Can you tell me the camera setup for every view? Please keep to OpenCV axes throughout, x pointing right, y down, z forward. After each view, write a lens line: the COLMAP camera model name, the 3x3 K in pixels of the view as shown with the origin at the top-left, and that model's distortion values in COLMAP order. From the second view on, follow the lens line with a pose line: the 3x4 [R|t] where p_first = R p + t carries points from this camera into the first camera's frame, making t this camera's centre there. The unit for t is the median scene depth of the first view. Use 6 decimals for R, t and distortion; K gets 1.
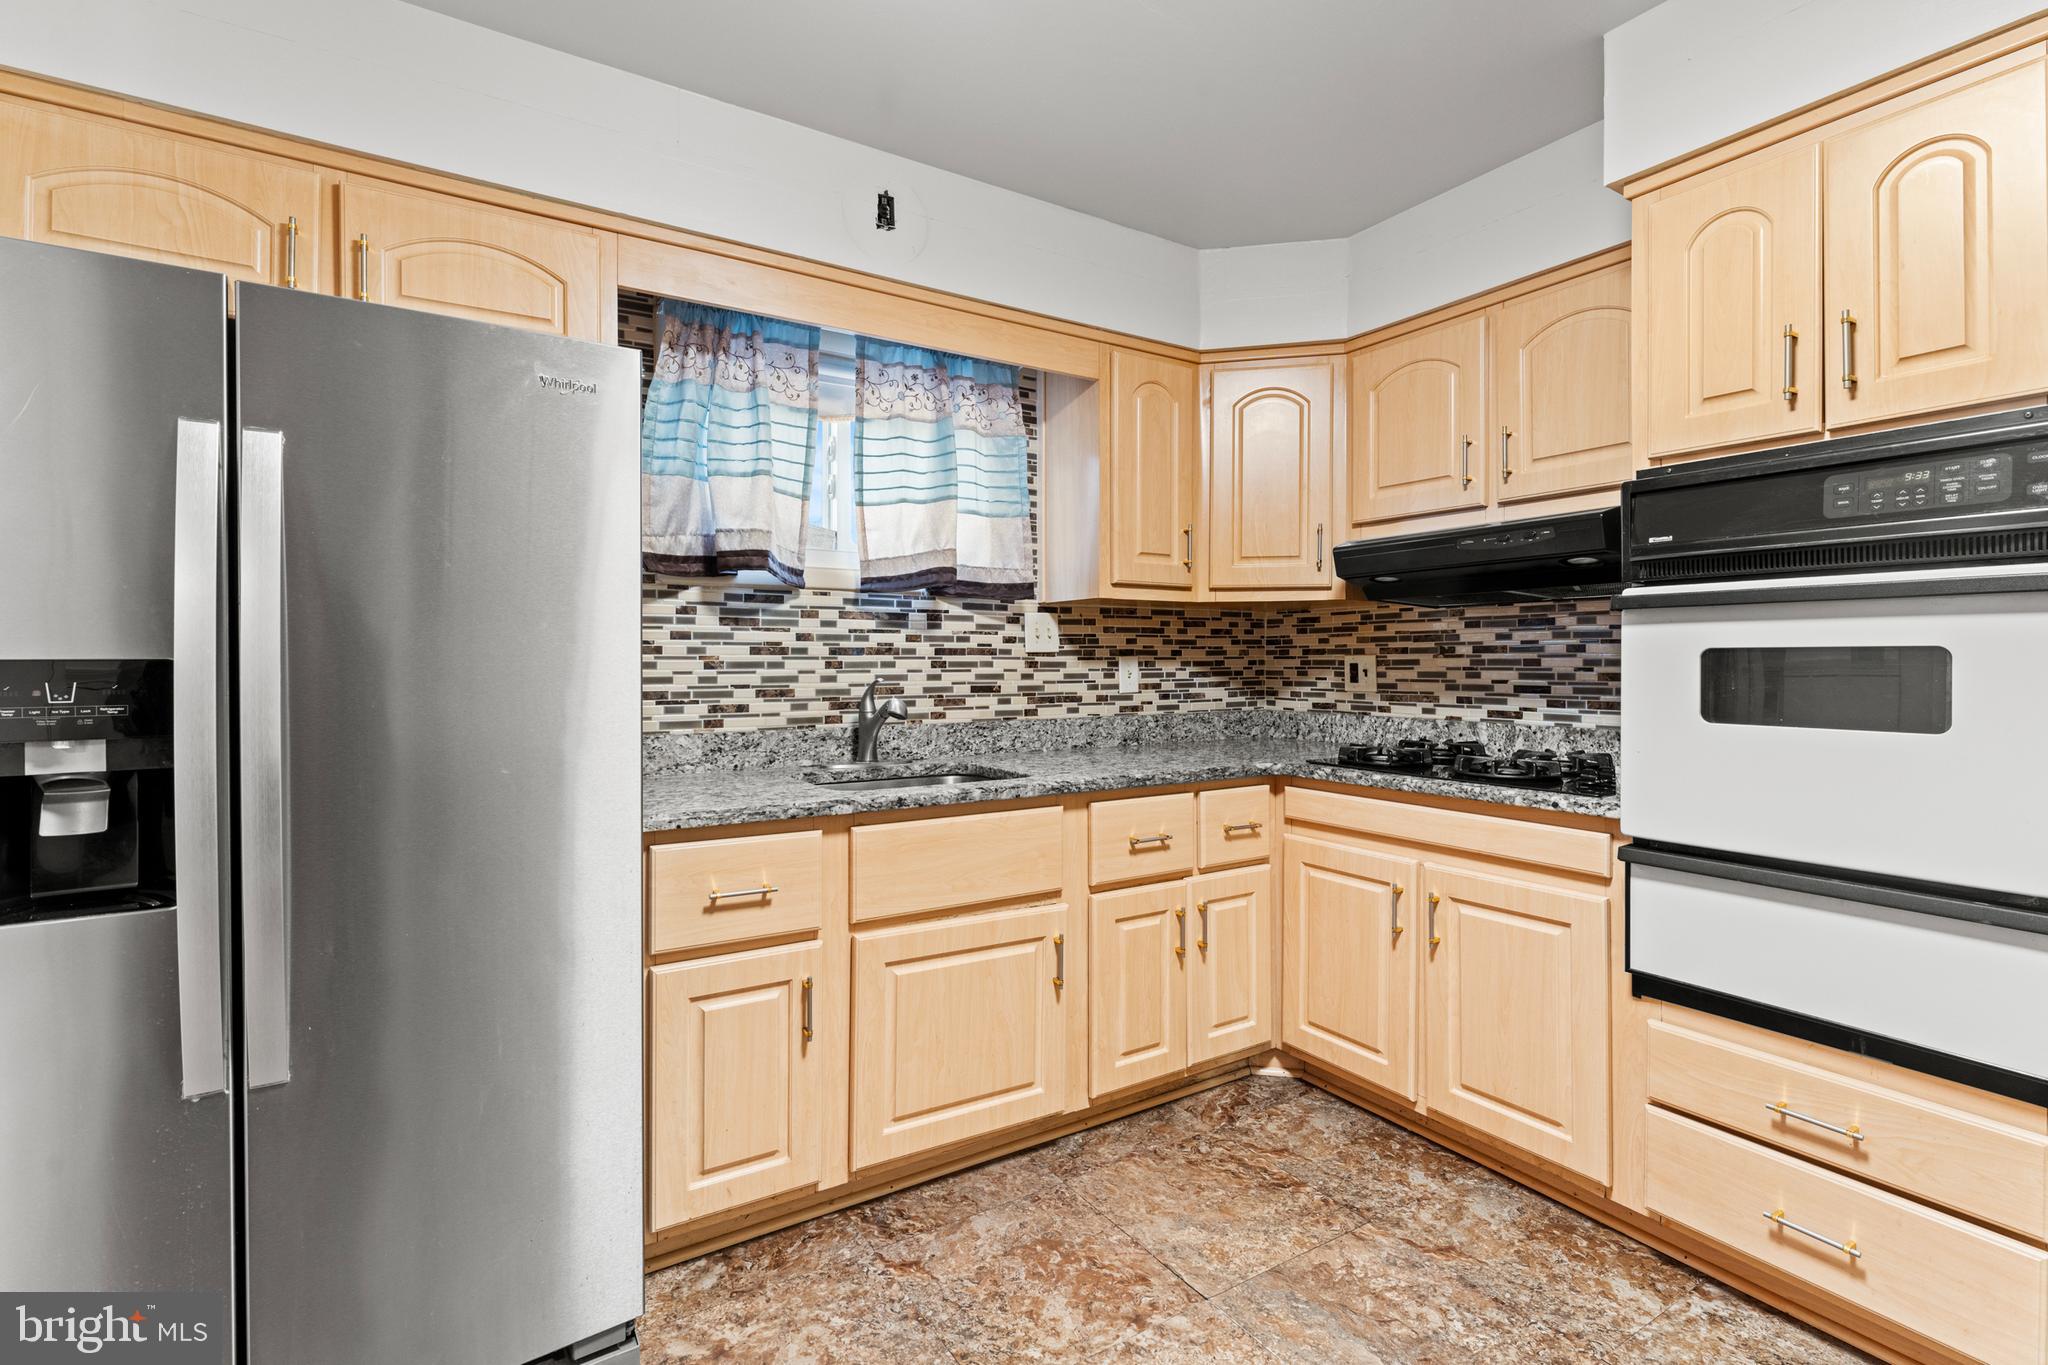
lens RADIAL K [[929.5, 0, 1019.1], [0, 929.5, 660.9], [0, 0, 1]] dist [-0.004685, 0.000227]
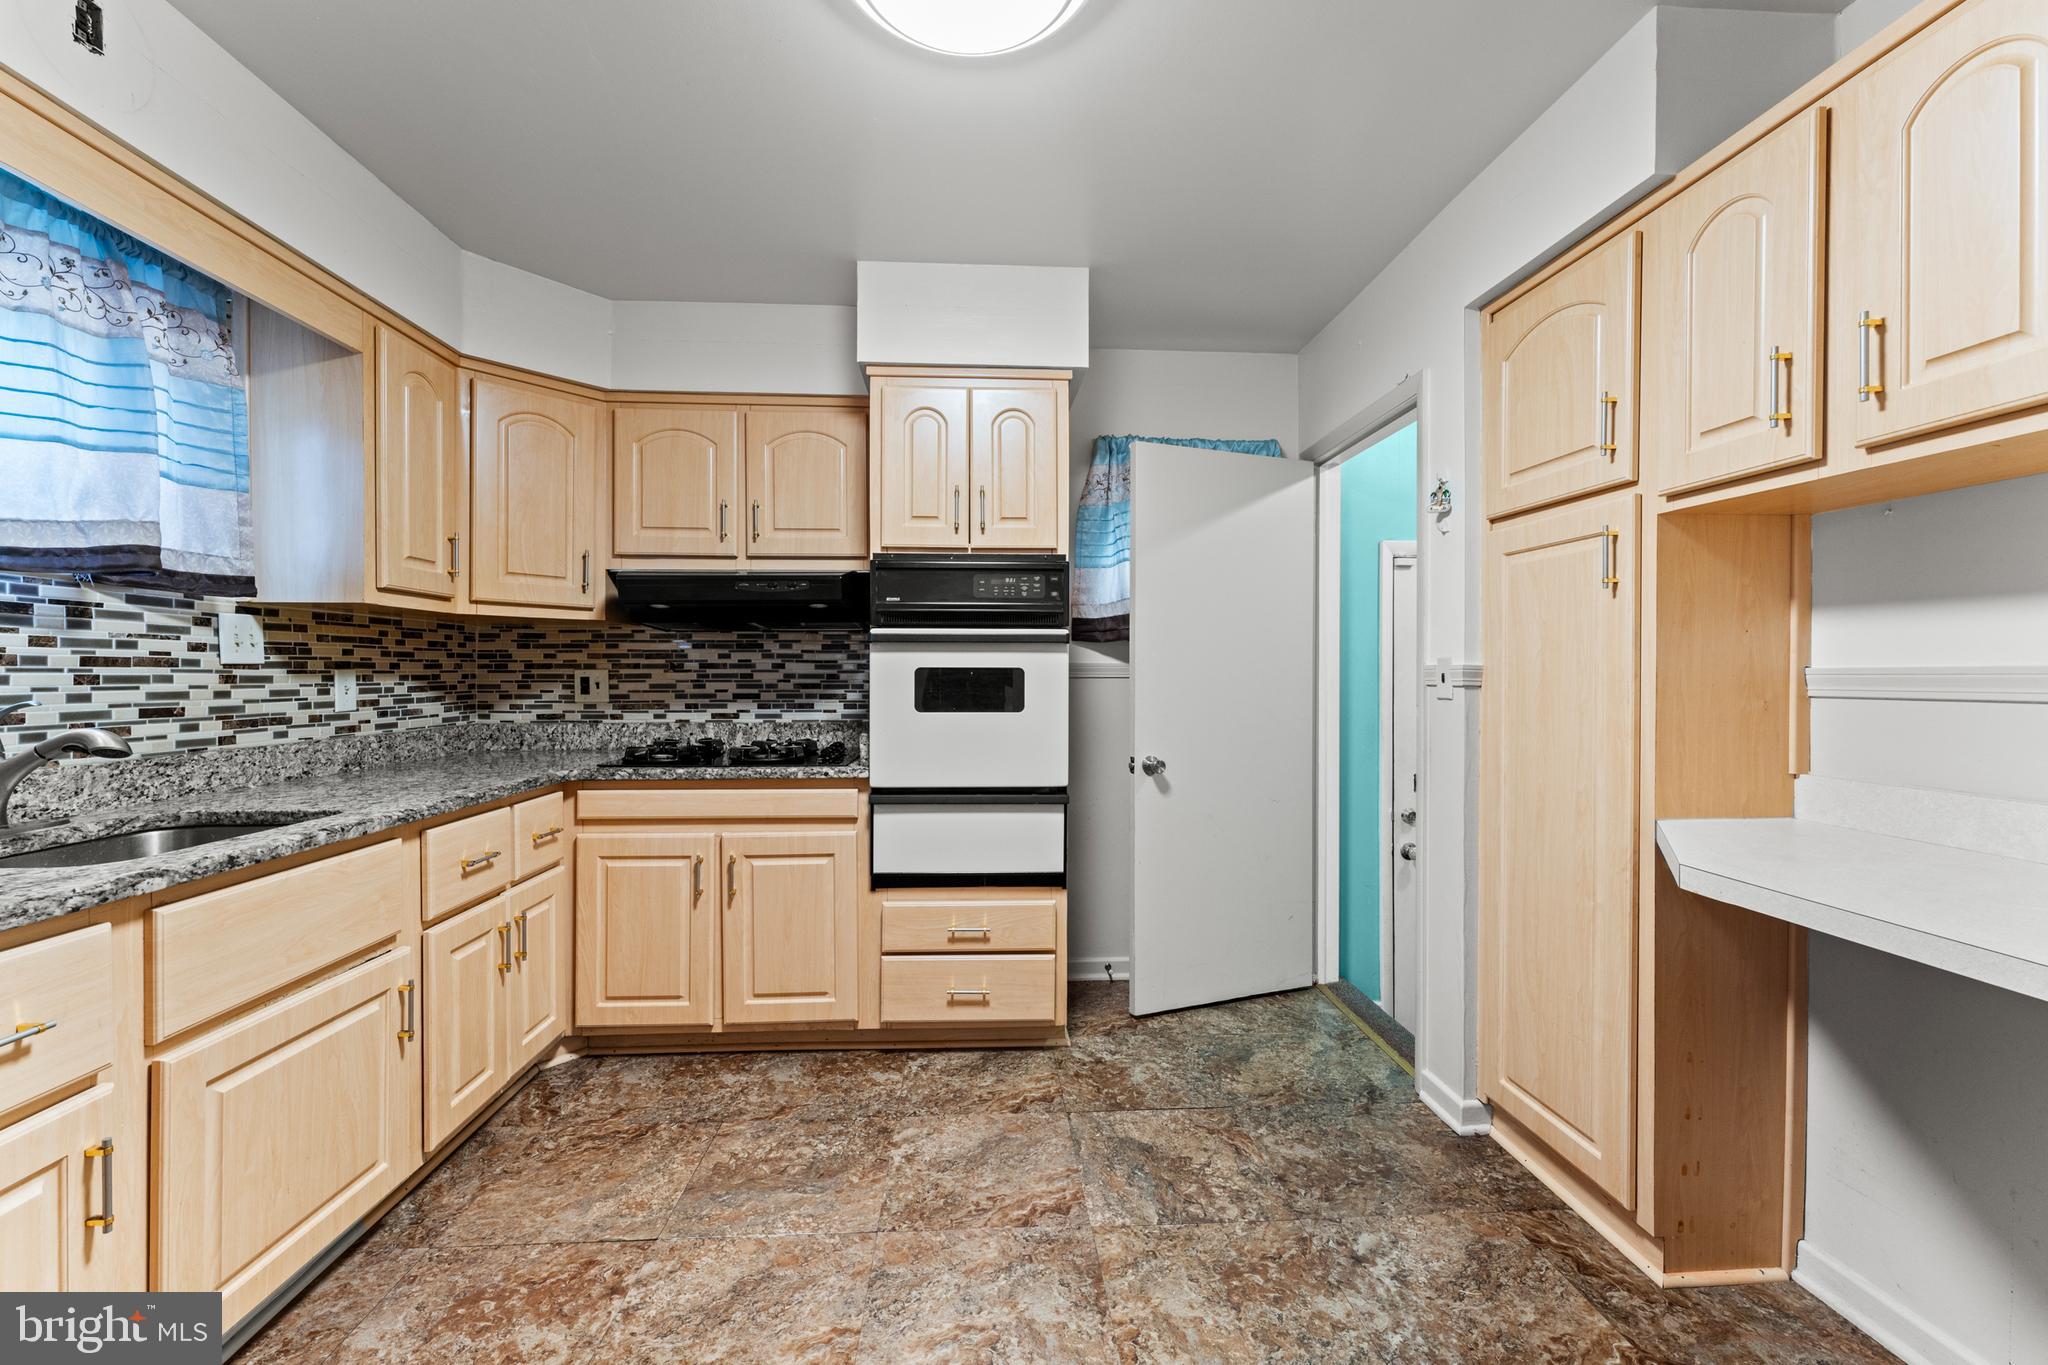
lens RADIAL K [[828.2, 0, 1004.2], [0, 828.2, 680.6], [0, 0, 1]] dist [0.000648, -0.000015]
pose [[0.486481, -0.005522, 0.873674, -0.330168], [-0.000778, 0.999977, 0.006753, -0.000343], [-0.873691, -0.003965, 0.486466, 0.098737]]
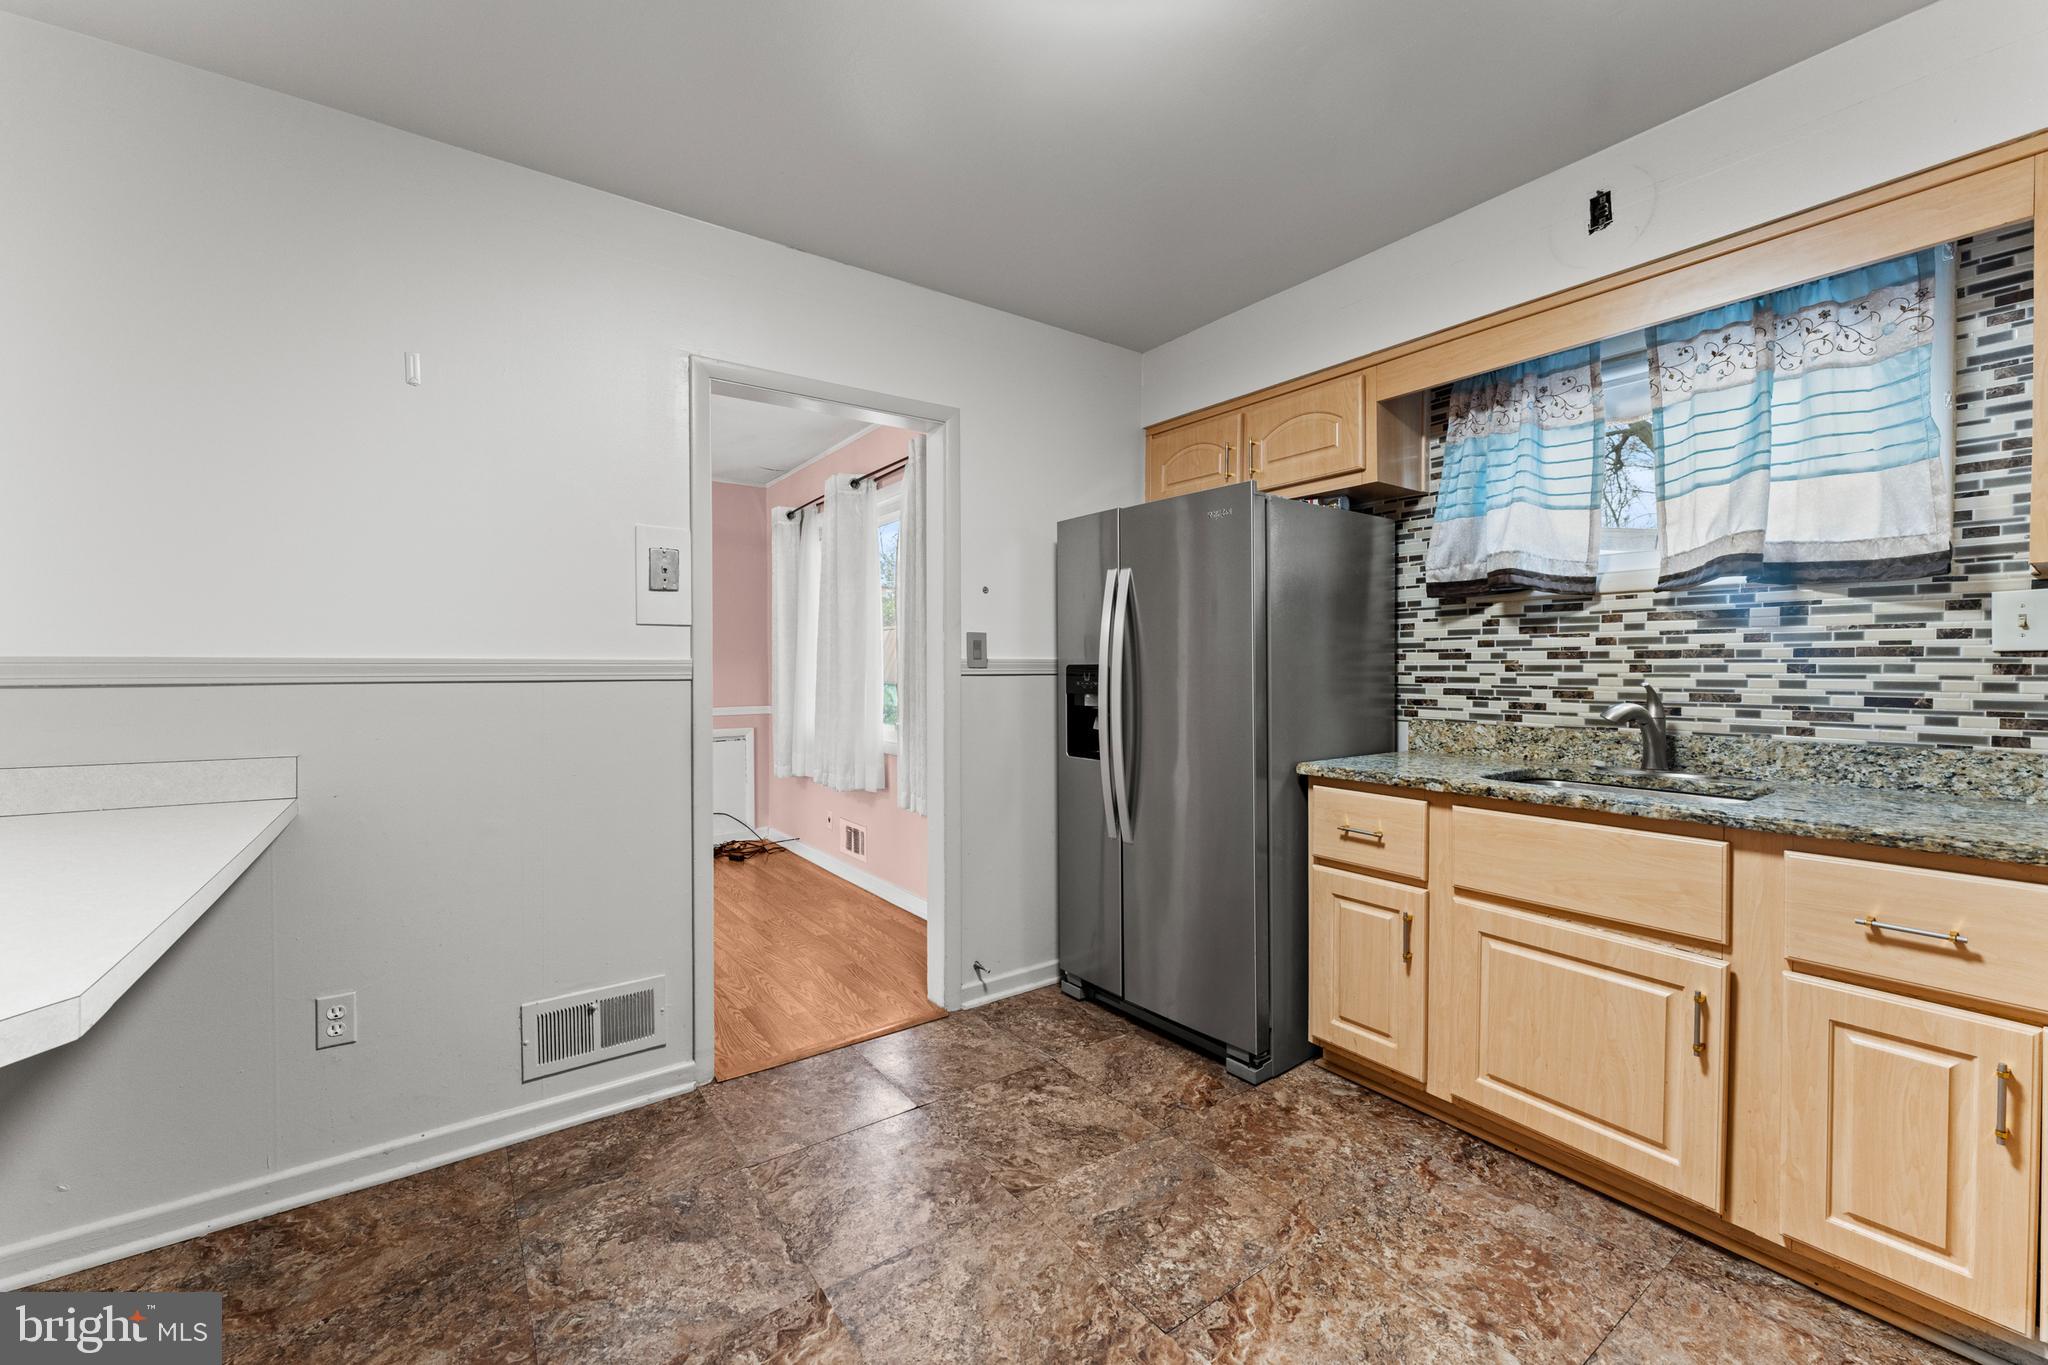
lens RADIAL K [[828.2, 0, 1006.1], [0, 828.2, 676.4], [0, 0, 1]] dist [0.000648, -0.000015]
pose [[0.047443, 0.013121, -0.998788, 0.670706], [0.000994, 0.999913, 0.013183, 0.000435], [0.998873, -0.001618, 0.047425, 0.302878]]
